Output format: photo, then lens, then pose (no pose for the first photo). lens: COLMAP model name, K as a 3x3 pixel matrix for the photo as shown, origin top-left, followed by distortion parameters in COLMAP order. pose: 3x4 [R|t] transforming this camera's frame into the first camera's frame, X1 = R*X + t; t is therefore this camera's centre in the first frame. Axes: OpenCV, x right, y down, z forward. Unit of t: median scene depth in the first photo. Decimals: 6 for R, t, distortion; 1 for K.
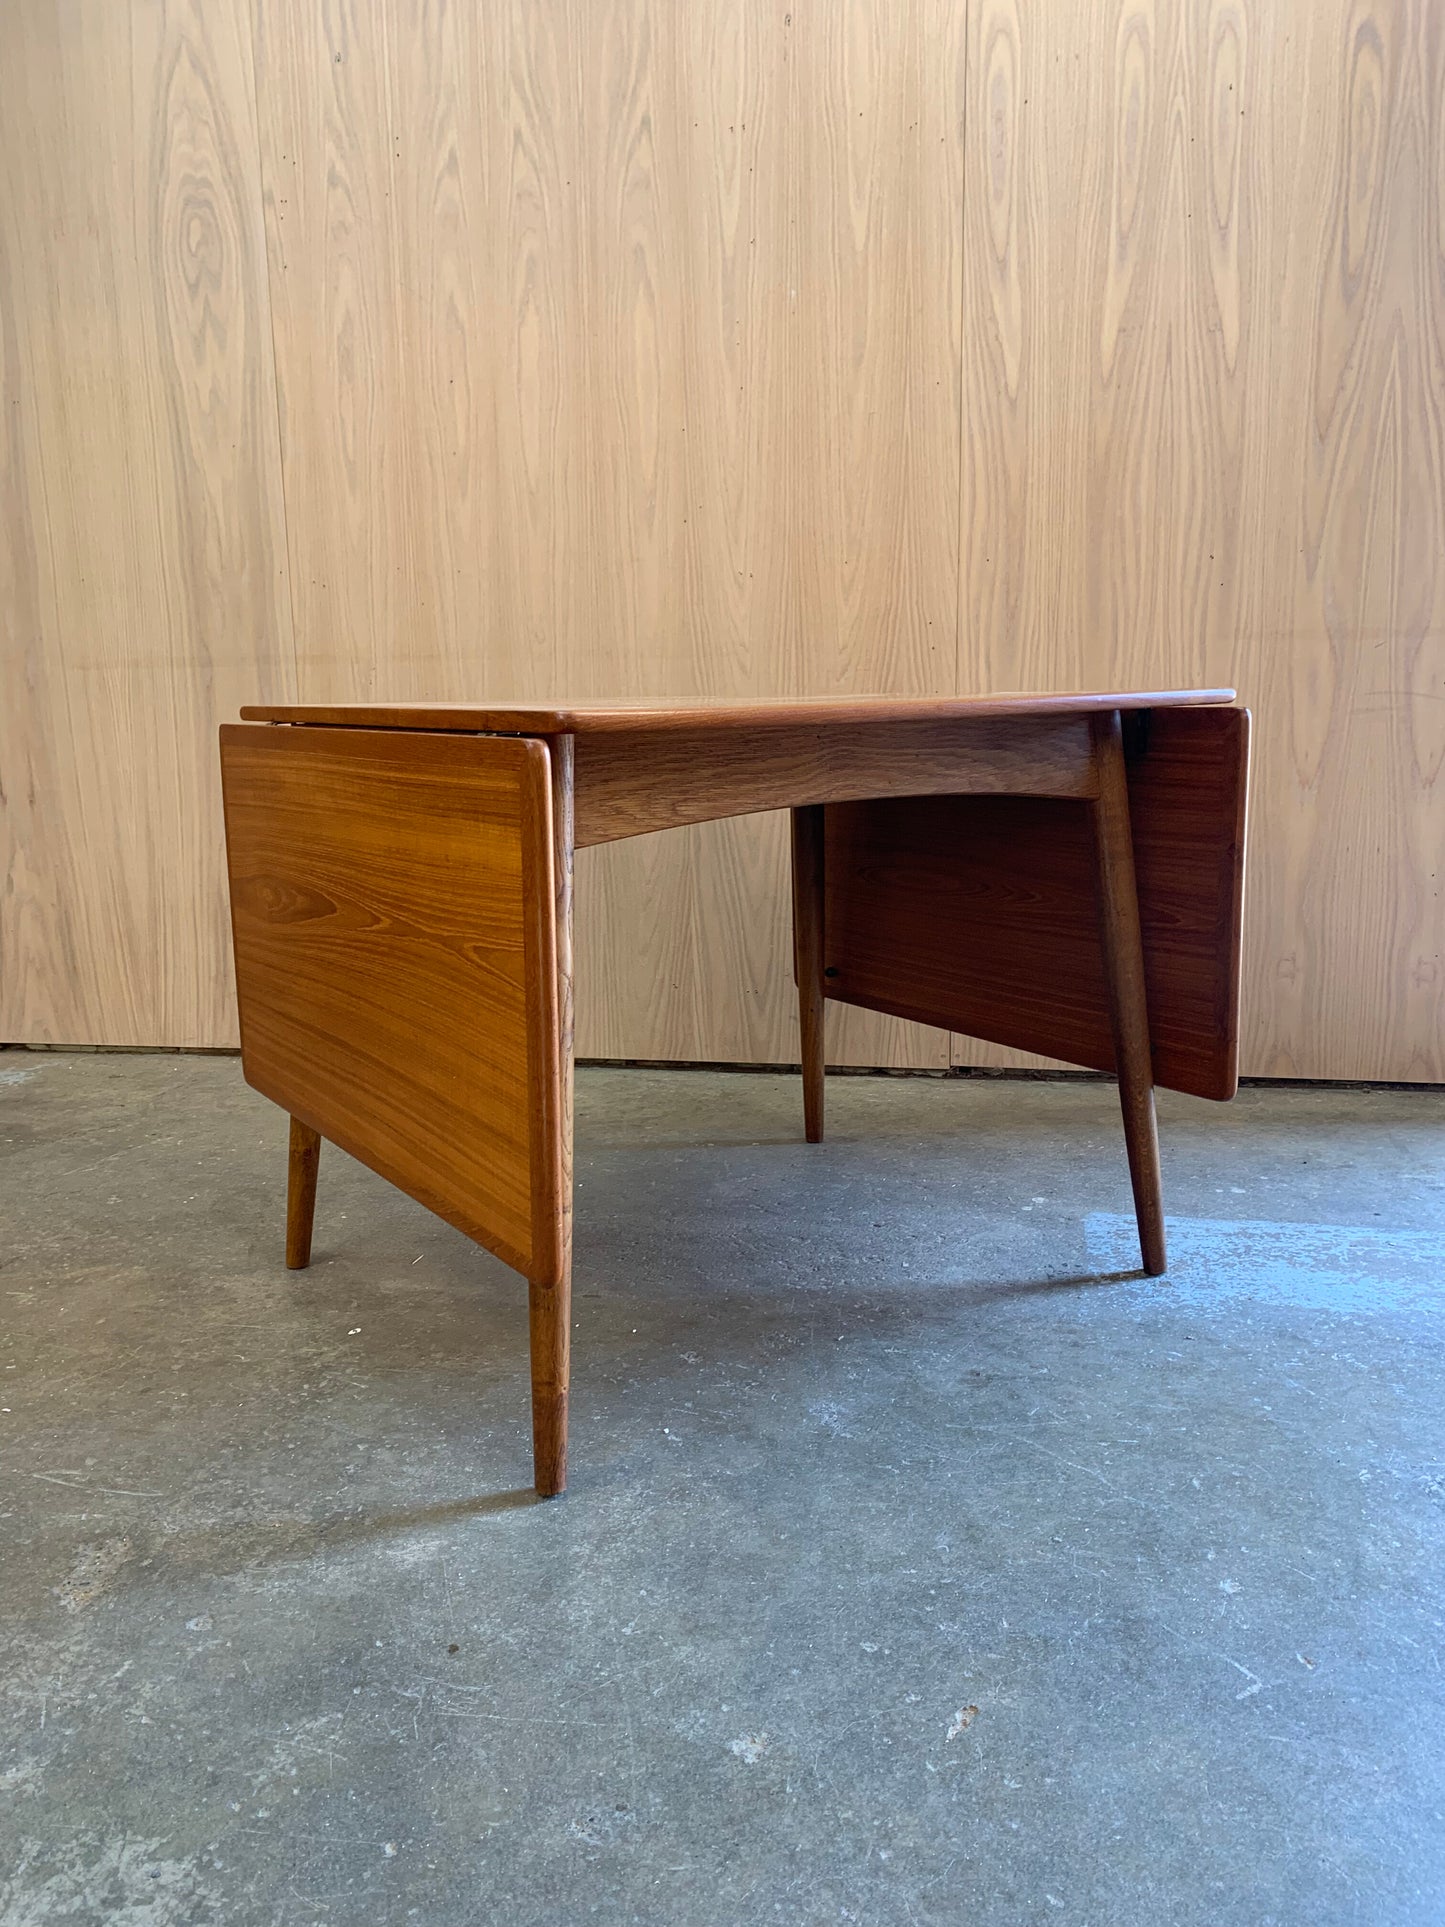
lens RADIAL K [[1454.4, 0, 727.5], [0, 1454.4, 935.9], [0, 0, 1]] dist [0.015070, -0.005068]
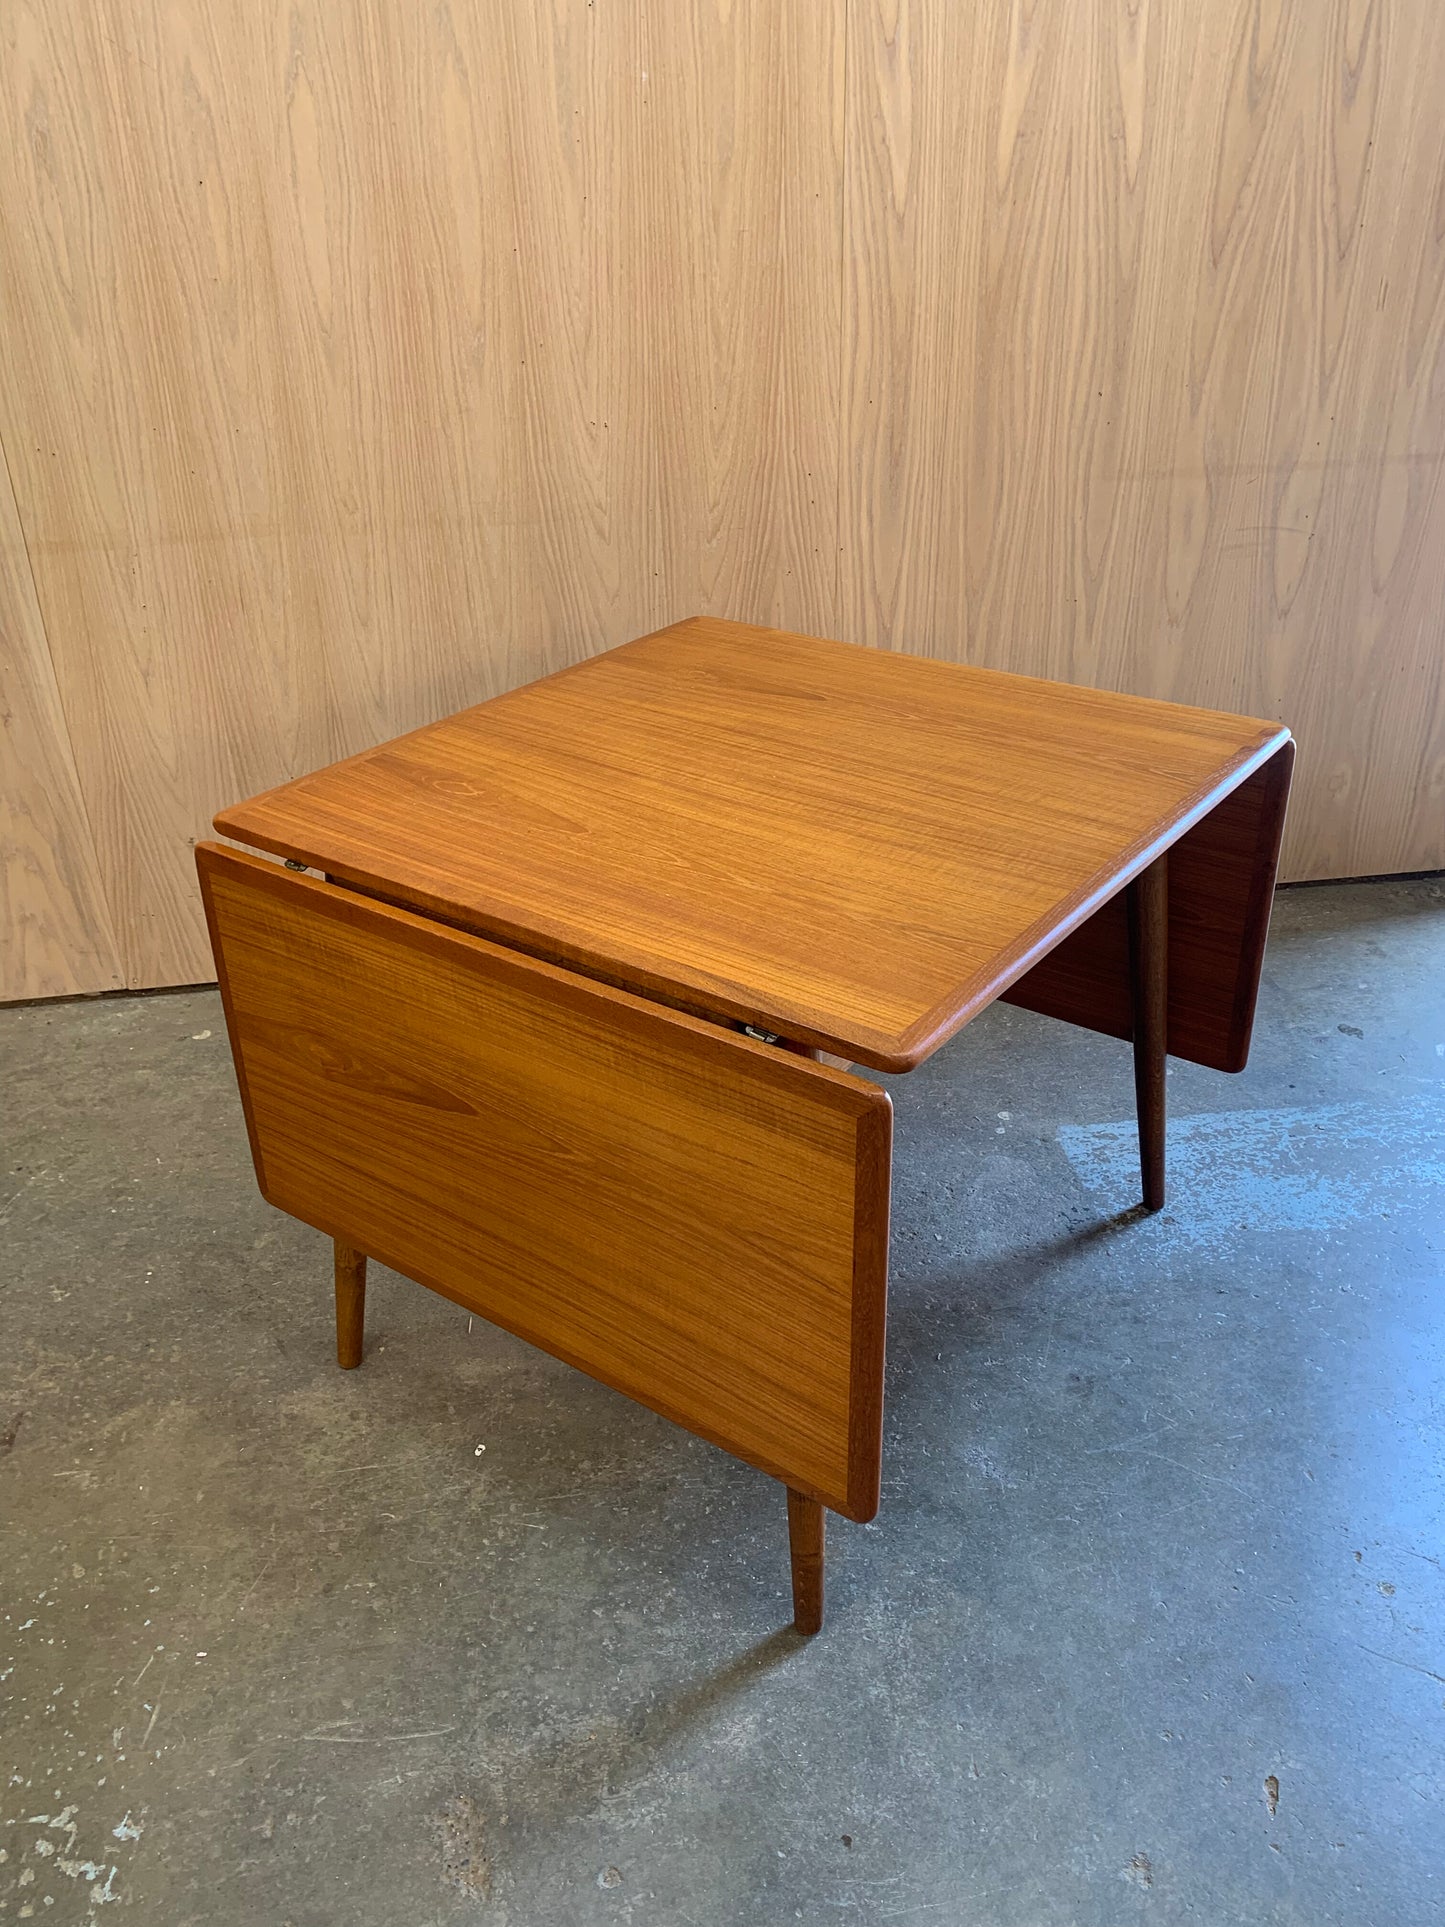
lens RADIAL K [[1599.4, 0, 708.9], [0, 1599.4, 946.0], [0, 0, 1]] dist [0.010281, 0.000051]
pose [[0.949200, -0.156078, 0.273238, -0.247134], [0.062924, 0.944930, 0.321166, -0.276106], [-0.308318, -0.287657, 0.906749, 0.043735]]
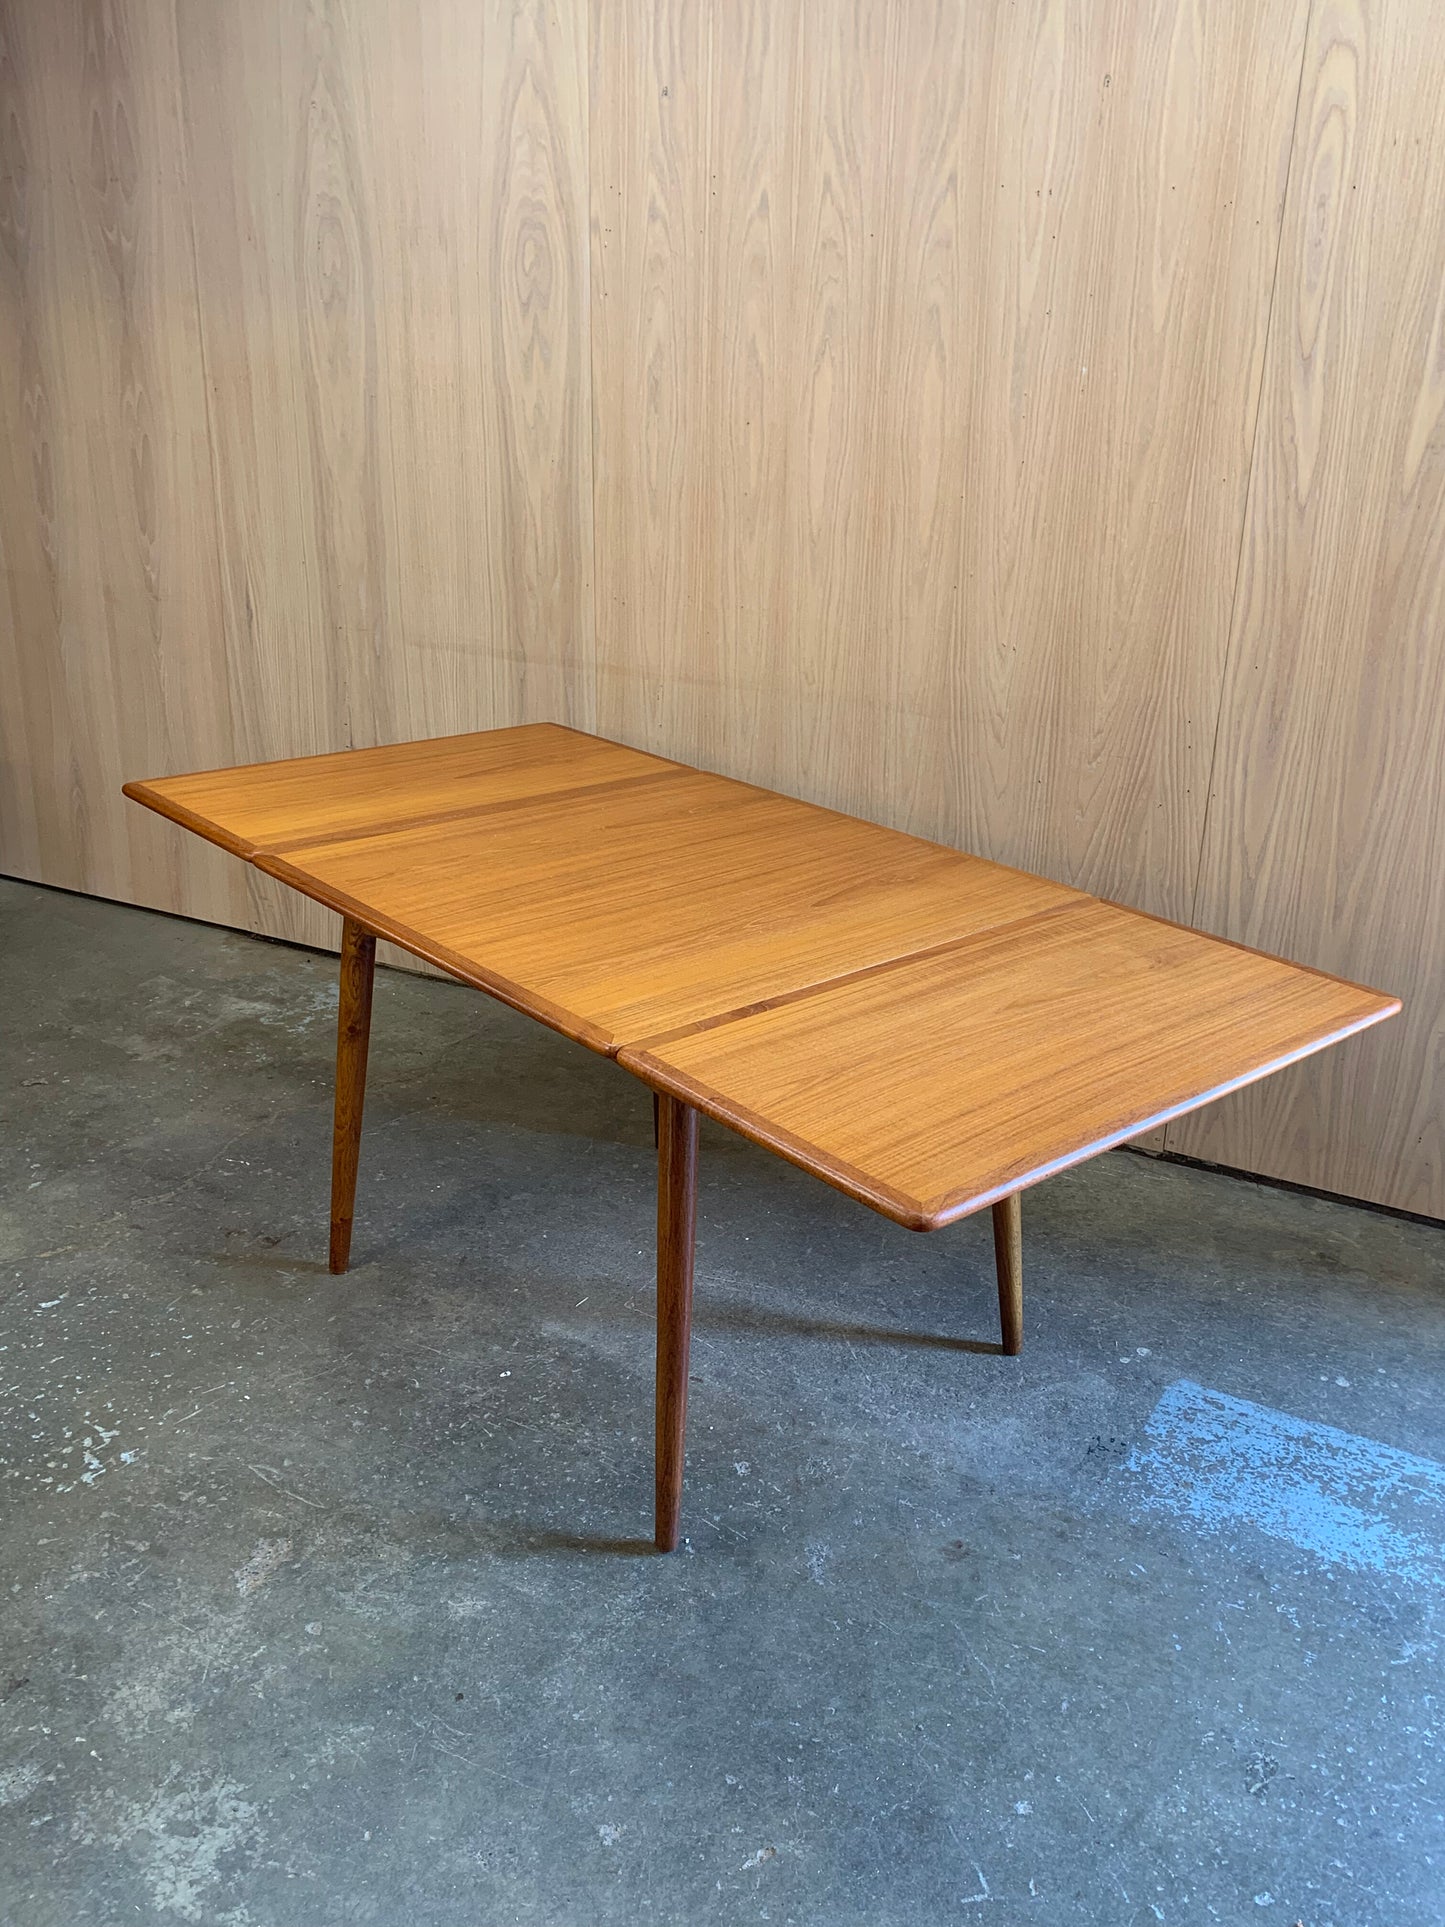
lens RADIAL K [[1690.5, 0, 746.2], [0, 1690.5, 938.4], [0, 0, 1]] dist [0.024849, -0.026820]
pose [[0.948558, 0.148800, -0.279458, 0.207154], [-0.094628, 0.975571, 0.198259, -0.285363], [0.302132, -0.161615, 0.939466, -0.176248]]
